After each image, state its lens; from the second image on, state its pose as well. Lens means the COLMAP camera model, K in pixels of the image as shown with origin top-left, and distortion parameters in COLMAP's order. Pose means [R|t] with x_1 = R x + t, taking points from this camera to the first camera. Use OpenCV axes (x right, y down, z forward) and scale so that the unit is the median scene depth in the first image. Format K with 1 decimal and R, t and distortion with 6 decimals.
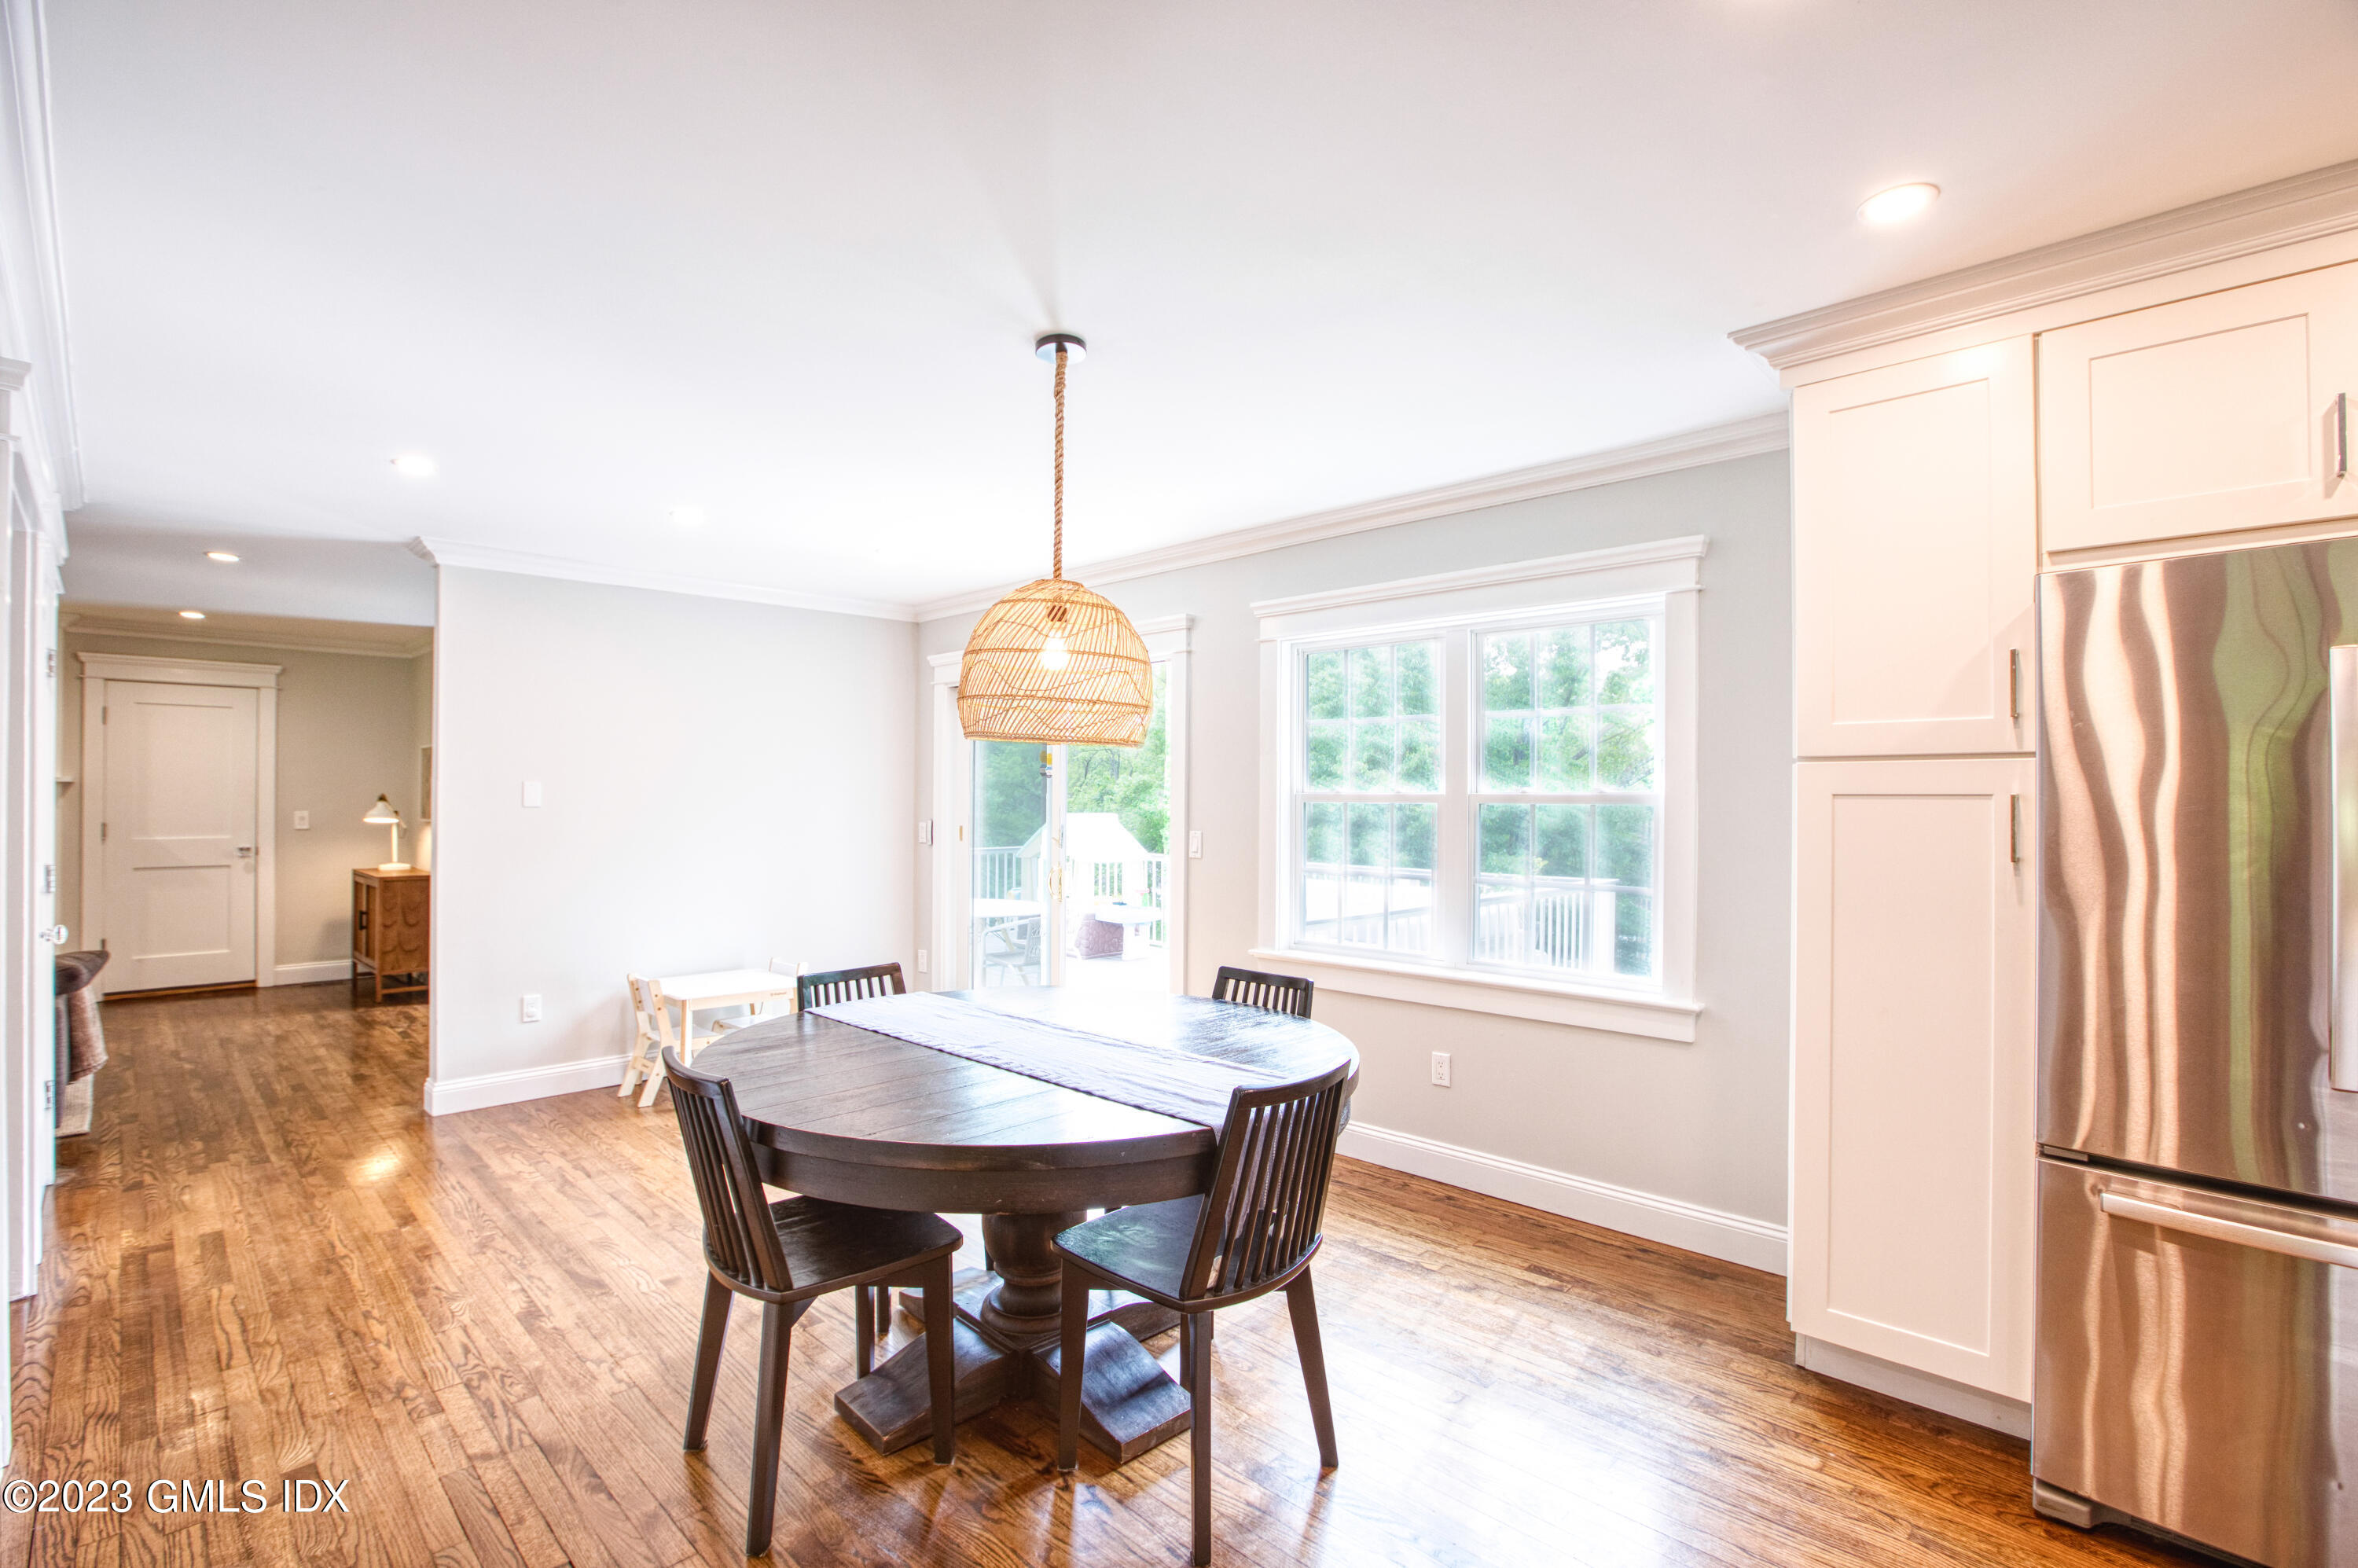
lens RADIAL K [[1067.8, 0, 1167.4], [0, 1067.8, 787.7], [0, 0, 1]] dist [-0.016102, 0.000705]
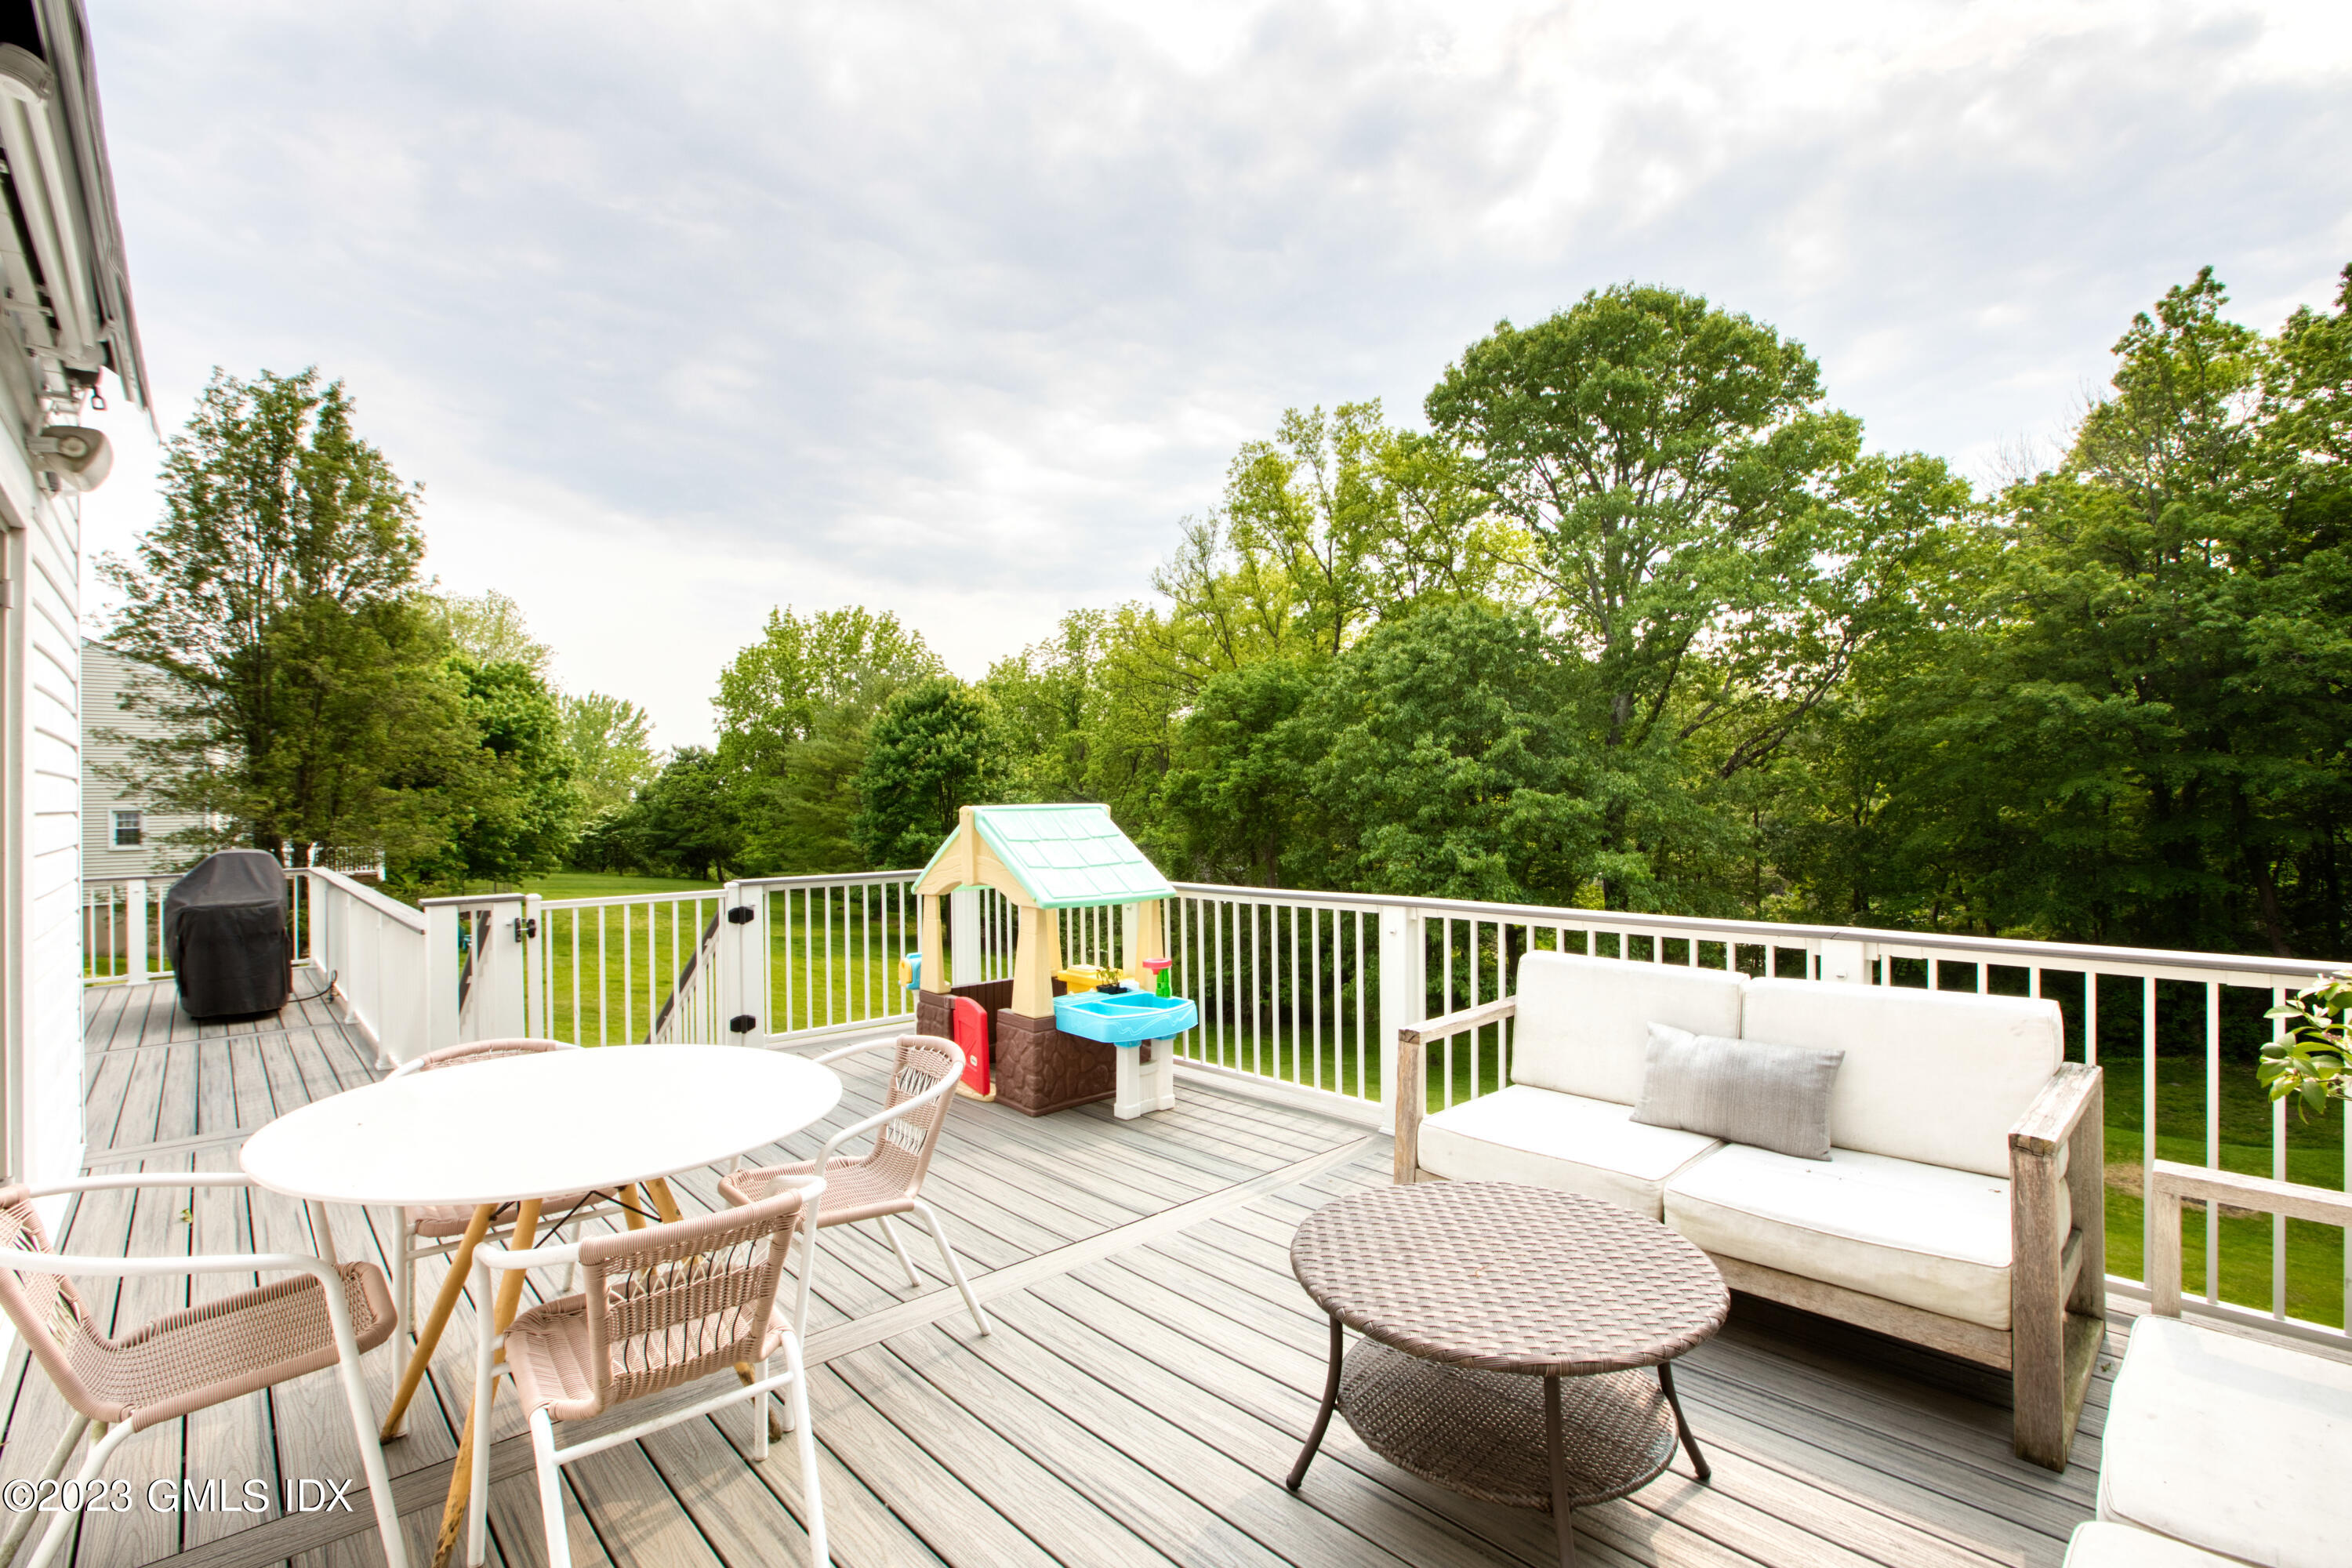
lens RADIAL K [[1065.1, 0, 1164.4], [0, 1065.1, 787.7], [0, 0, 1]] dist [-0.016102, 0.000705]
pose [[0.998572, -0.013702, -0.051637, 0.004272], [0.013691, 0.999906, -0.000569, 0.019757], [0.051640, -0.000139, 0.998666, 0.523937]]
